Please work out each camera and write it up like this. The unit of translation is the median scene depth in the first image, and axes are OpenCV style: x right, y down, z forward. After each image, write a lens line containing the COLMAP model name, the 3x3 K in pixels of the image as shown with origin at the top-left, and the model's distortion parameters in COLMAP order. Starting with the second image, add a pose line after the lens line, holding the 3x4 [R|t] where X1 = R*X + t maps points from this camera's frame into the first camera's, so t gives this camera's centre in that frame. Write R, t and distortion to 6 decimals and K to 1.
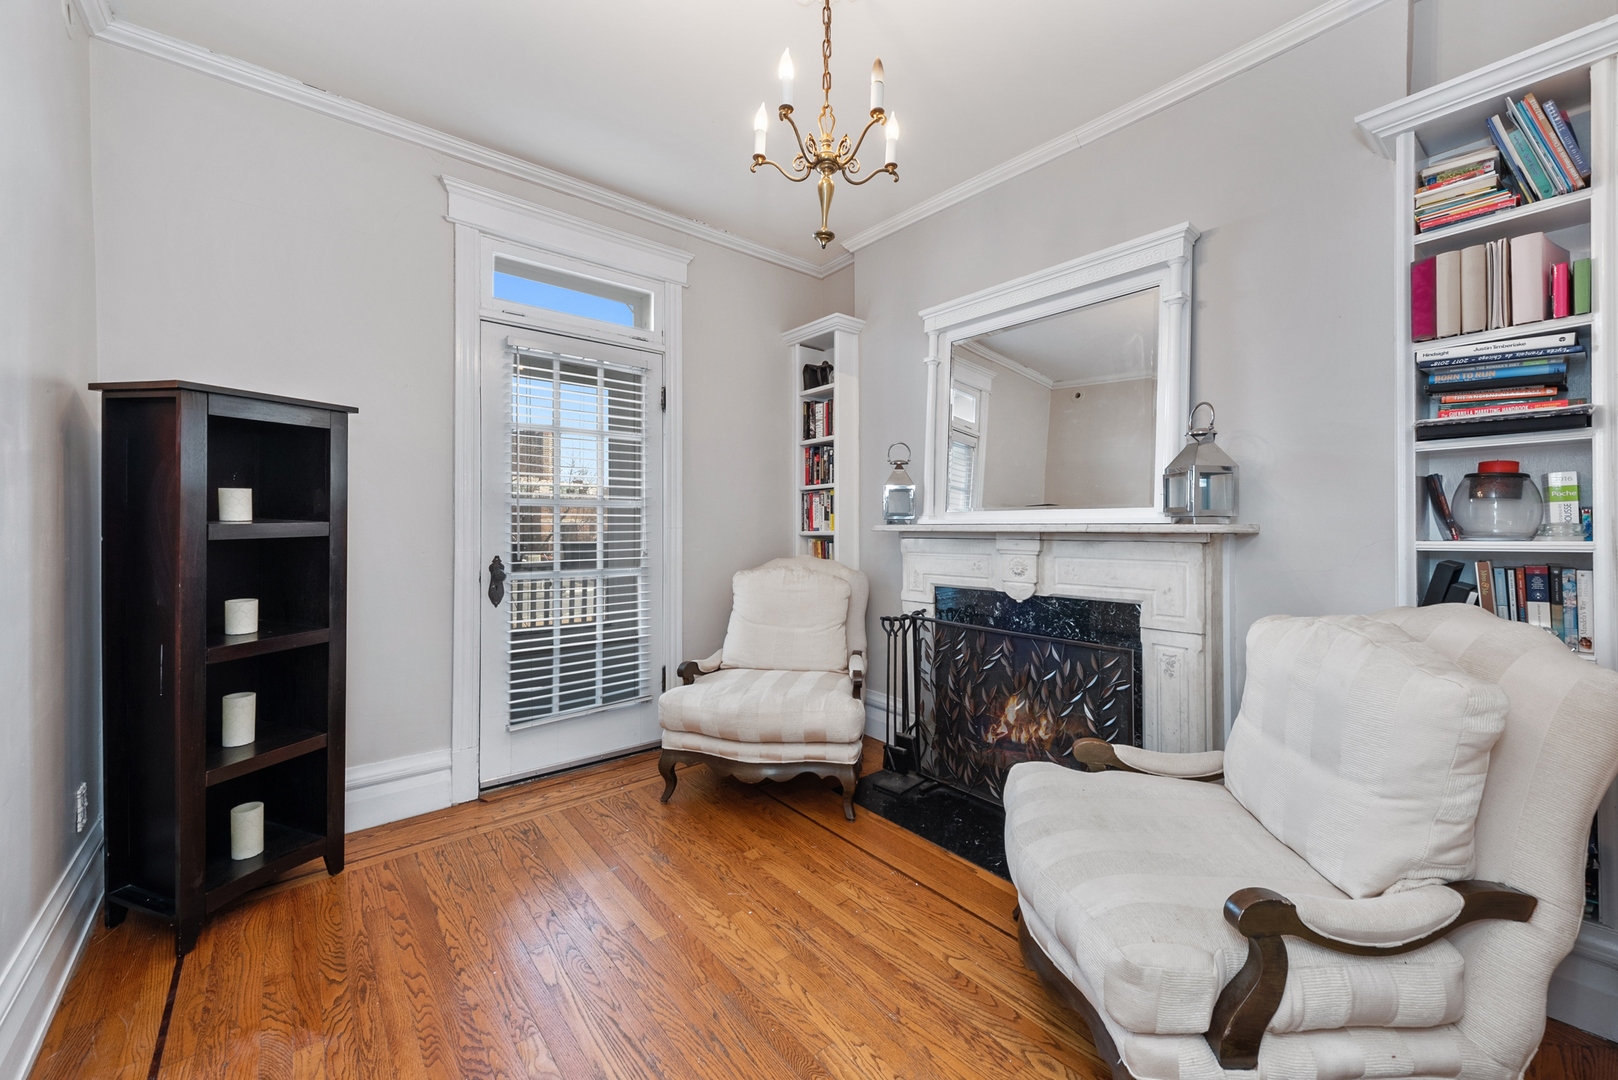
lens RADIAL K [[634.6, 0, 802.1], [0, 634.6, 524.8], [0, 0, 1]] dist [-0.001942, -0.000103]
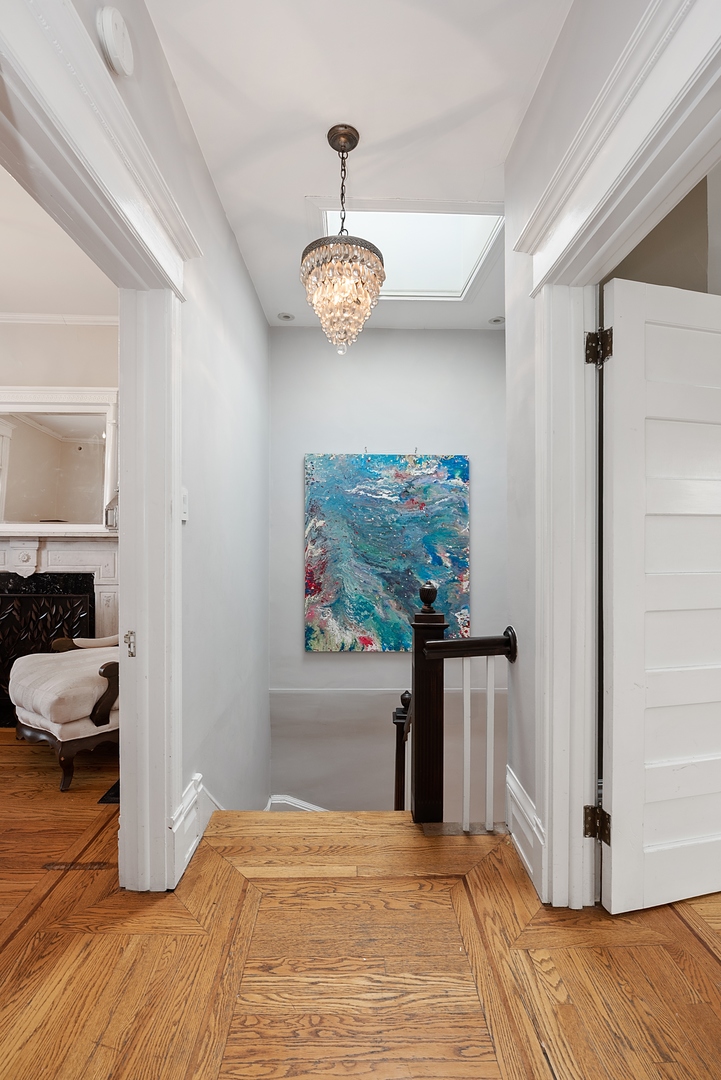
lens RADIAL K [[489.9, 0, 361.7], [0, 489.9, 535.2], [0, 0, 1]] dist [-0.000888, -0.000022]
pose [[0.620582, 0.008818, 0.784092, -0.140771], [-0.007998, 0.999956, -0.004915, 0.006174], [-0.784101, -0.003221, 0.620625, -0.565423]]
